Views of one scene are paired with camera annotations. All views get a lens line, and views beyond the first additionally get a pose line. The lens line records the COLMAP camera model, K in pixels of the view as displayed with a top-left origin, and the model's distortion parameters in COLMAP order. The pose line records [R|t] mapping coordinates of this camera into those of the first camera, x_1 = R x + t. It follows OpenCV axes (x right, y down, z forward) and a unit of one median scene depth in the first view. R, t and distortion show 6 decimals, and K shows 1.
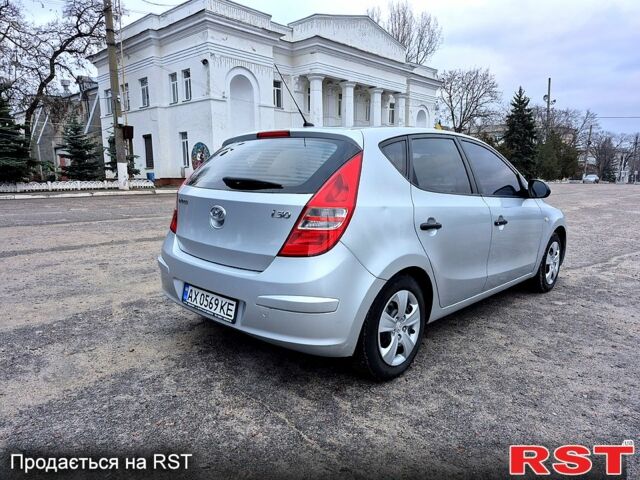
lens RADIAL K [[453.7, 0, 314.3], [0, 453.7, 233.8], [0, 0, 1]] dist [0.078011, -0.087235]
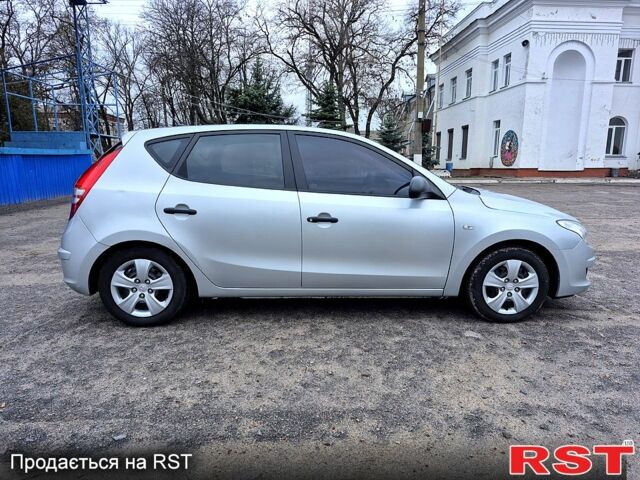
lens RADIAL K [[453.7, 0, 314.3], [0, 453.7, 233.8], [0, 0, 1]] dist [0.078011, -0.087235]
pose [[0.721767, 0.111619, -0.683077, 0.985030], [-0.096609, 0.993496, 0.060261, -0.046788], [0.685361, 0.022497, 0.727856, 0.284560]]
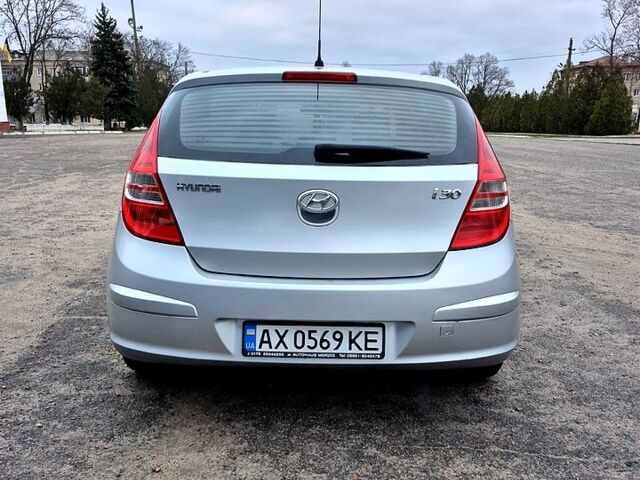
lens RADIAL K [[602.6, 0, 316.2], [0, 602.6, 240.9], [0, 0, 1]] dist [0.129046, -0.213894]
pose [[0.702654, -0.137526, 0.698114, -0.595257], [0.089426, 0.990432, 0.105104, -0.058459], [-0.705889, -0.011422, 0.708230, 0.291201]]
